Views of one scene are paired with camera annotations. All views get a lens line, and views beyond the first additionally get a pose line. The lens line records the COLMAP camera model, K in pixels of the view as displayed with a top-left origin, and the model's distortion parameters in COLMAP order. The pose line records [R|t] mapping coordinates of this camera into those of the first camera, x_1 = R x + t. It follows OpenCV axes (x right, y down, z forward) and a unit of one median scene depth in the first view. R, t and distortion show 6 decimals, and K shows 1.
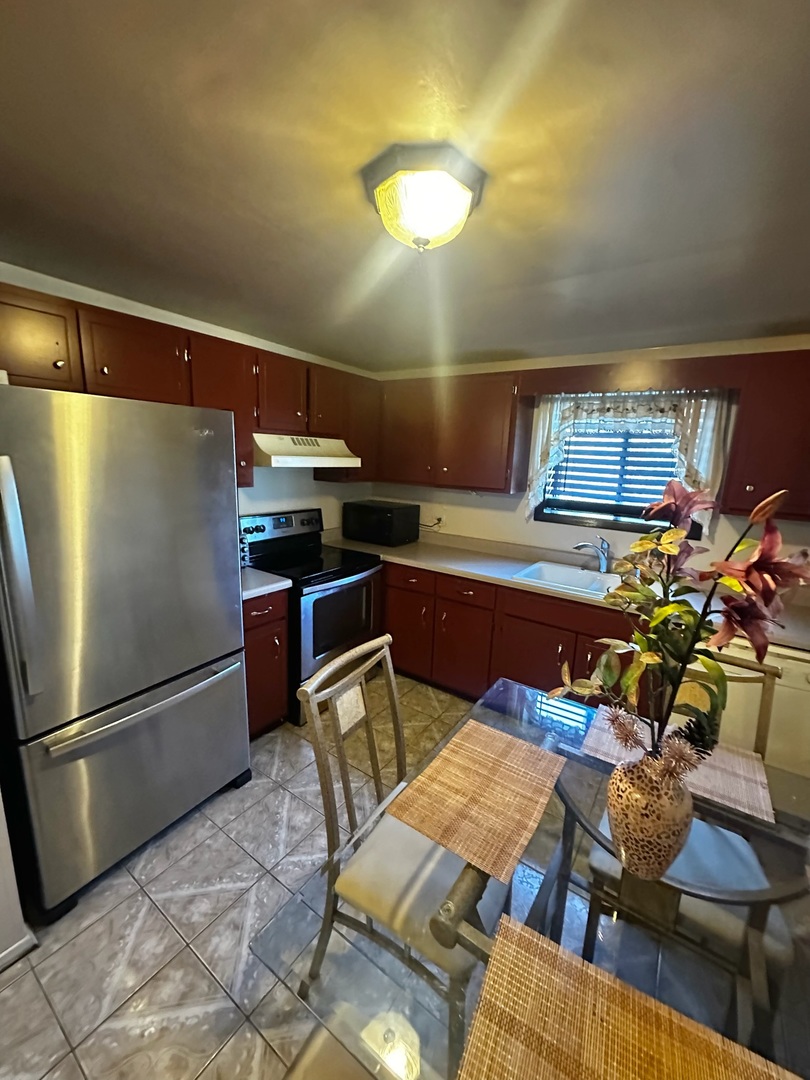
lens RADIAL K [[431.2, 0, 405.0], [0, 431.2, 538.5], [0, 0, 1]] dist [-0.000742, -0.000316]
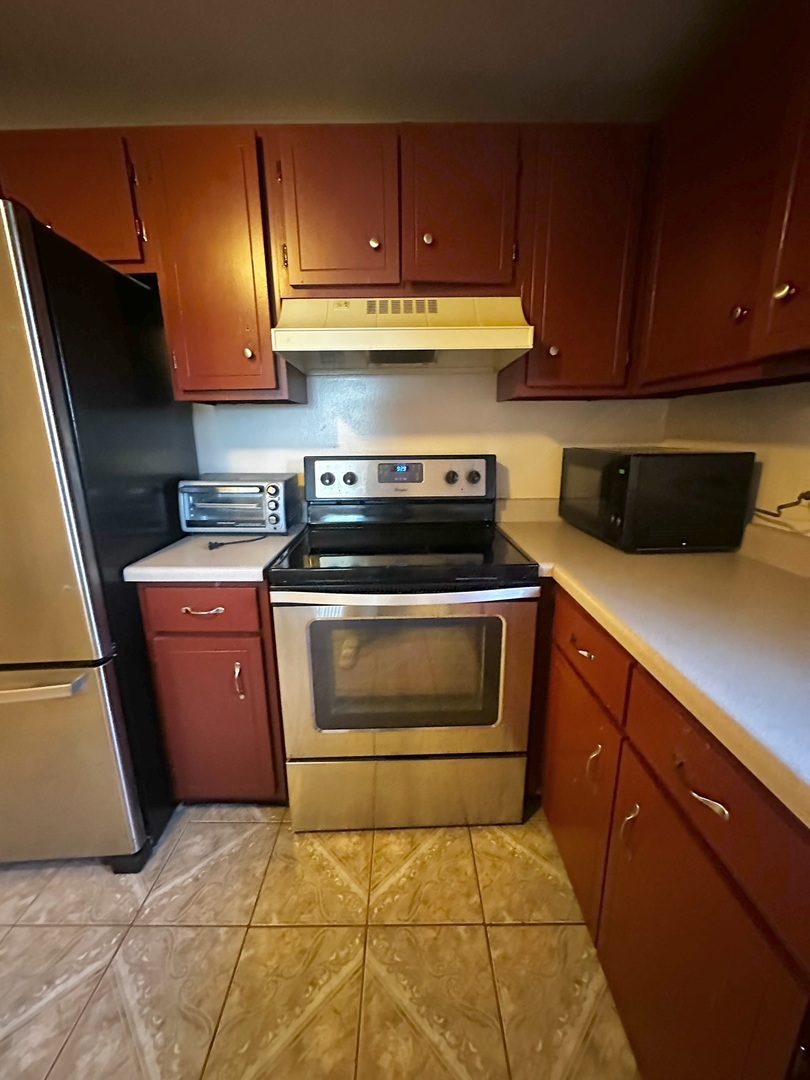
lens RADIAL K [[431.2, 0, 405.0], [0, 431.2, 538.5], [0, 0, 1]] dist [-0.000742, -0.000316]
pose [[0.571490, 0.156845, -0.805481, 0.198348], [-0.123319, 0.986832, 0.104663, -0.011798], [0.811290, 0.039517, 0.583306, 0.673269]]
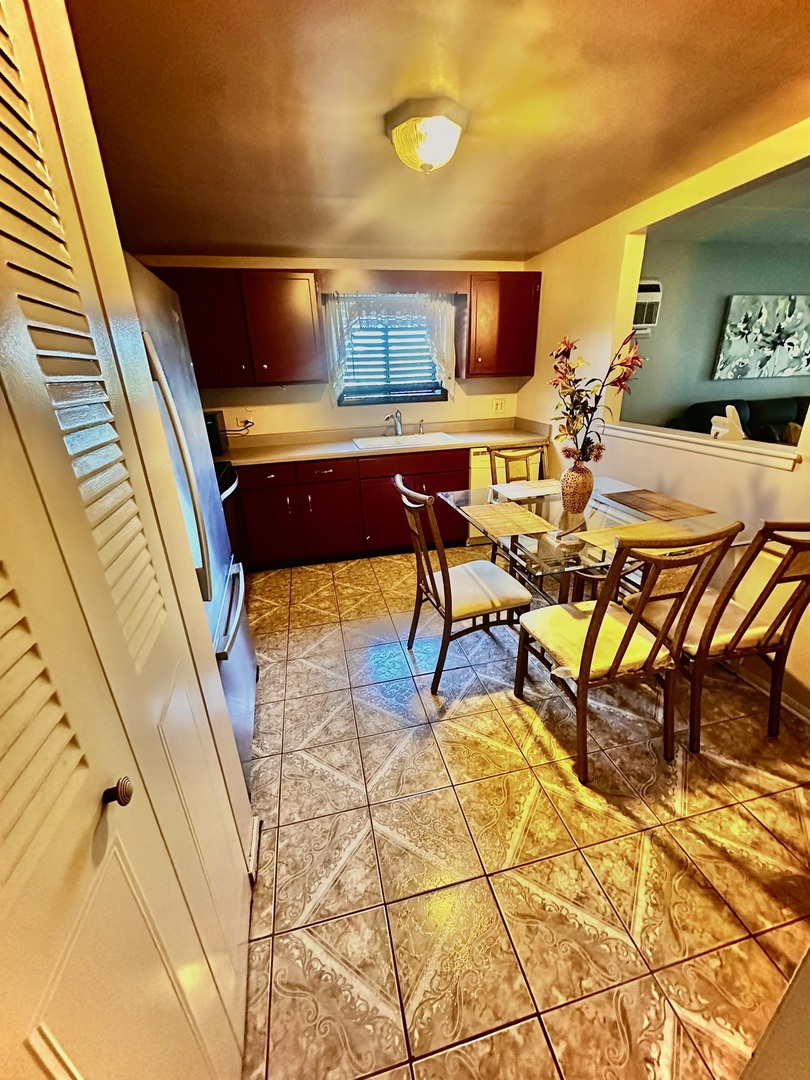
lens RADIAL K [[431.2, 0, 405.0], [0, 431.2, 538.5], [0, 0, 1]] dist [-0.000742, -0.000316]
pose [[0.668207, -0.329292, 0.667133, -0.522491], [0.203135, 0.943394, 0.262191, 0.029042], [-0.715706, -0.039680, 0.697273, 0.004112]]
